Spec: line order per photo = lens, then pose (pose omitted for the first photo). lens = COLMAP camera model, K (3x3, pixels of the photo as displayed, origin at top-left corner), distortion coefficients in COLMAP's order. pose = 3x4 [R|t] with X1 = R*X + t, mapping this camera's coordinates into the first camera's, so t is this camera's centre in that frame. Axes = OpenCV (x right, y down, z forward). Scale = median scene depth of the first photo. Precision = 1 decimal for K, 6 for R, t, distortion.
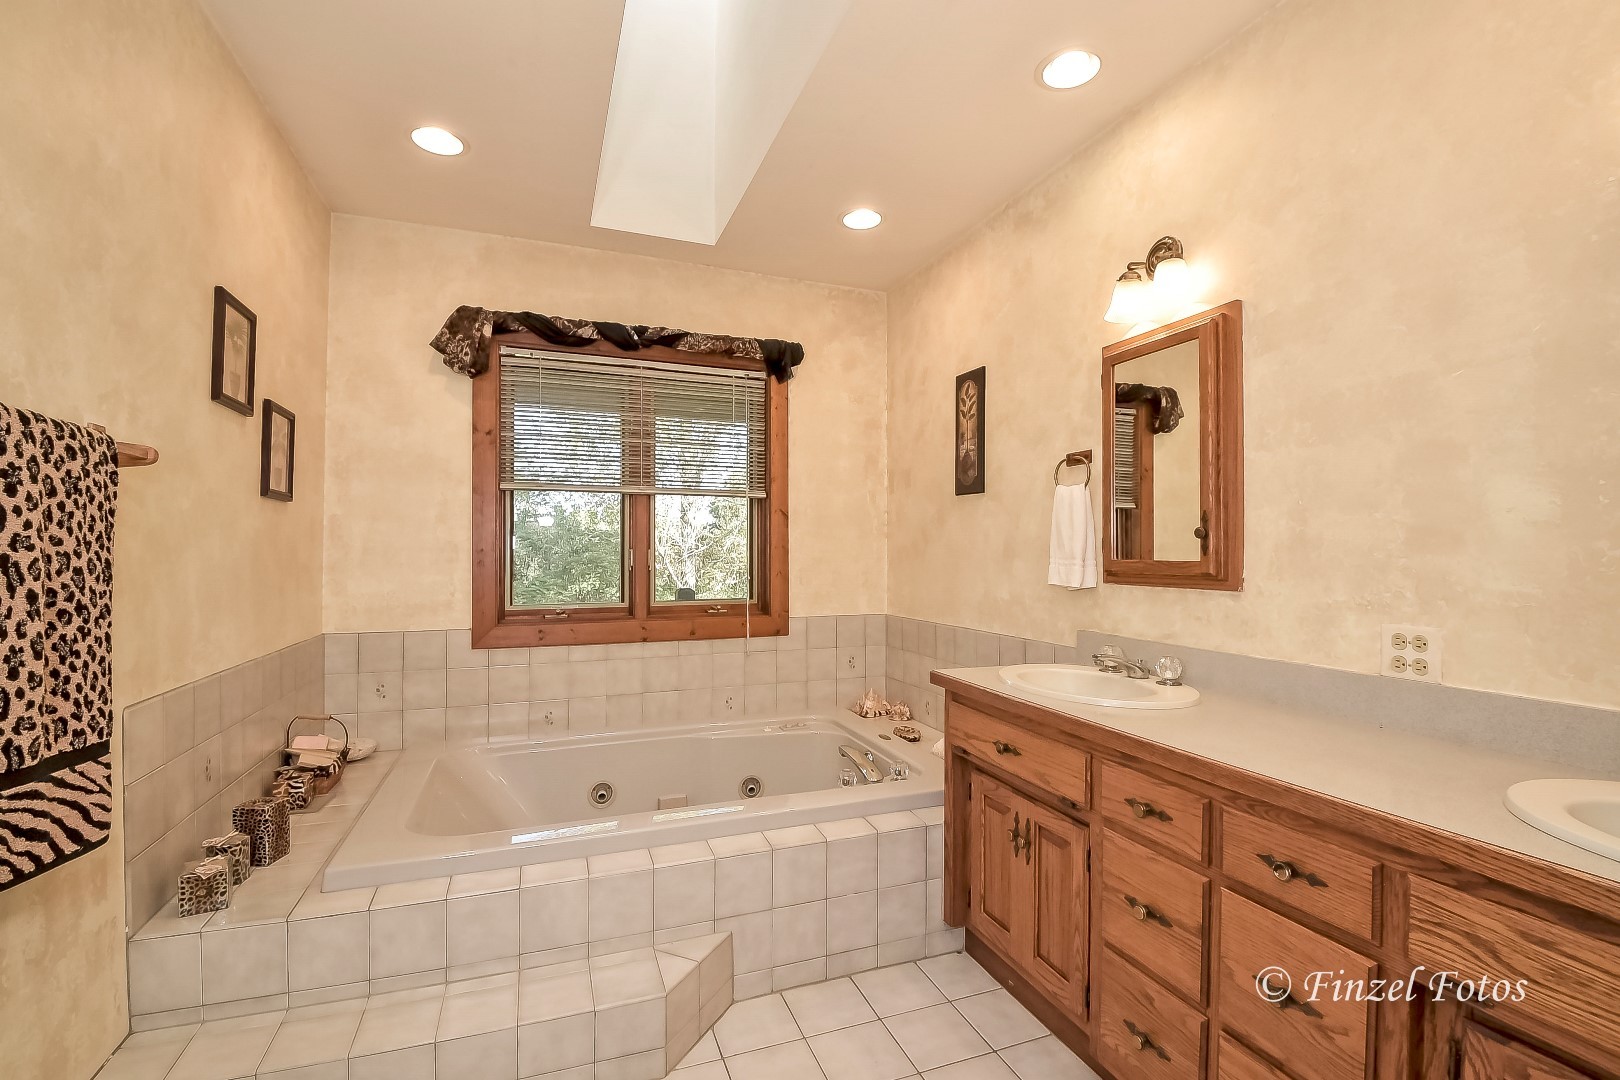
lens RADIAL K [[739.5, 0, 809.8], [0, 739.5, 544.9], [0, 0, 1]] dist [-0.017629, -0.001929]
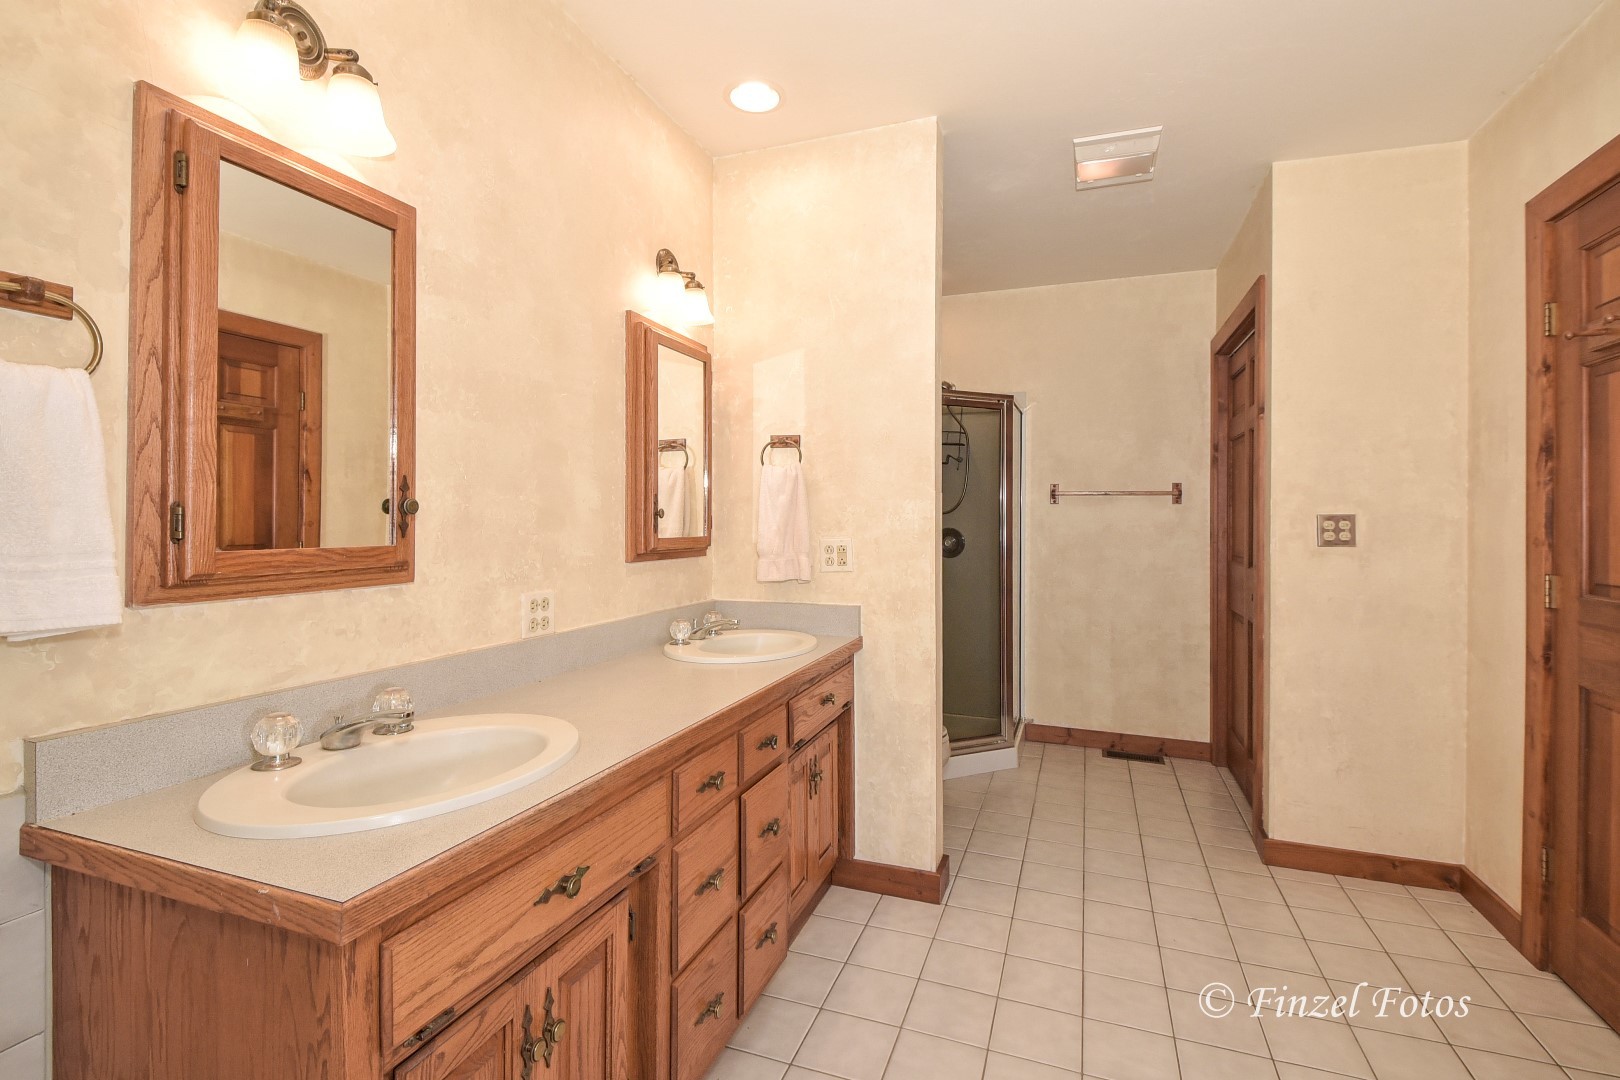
lens RADIAL K [[739.5, 0, 803.1], [0, 739.5, 528.9], [0, 0, 1]] dist [-0.017629, -0.001929]
pose [[-0.759039, -0.011144, 0.650949, -0.252915], [-0.009369, 0.999937, 0.006194, -0.002489], [-0.650977, -0.001397, -0.759096, 1.401284]]
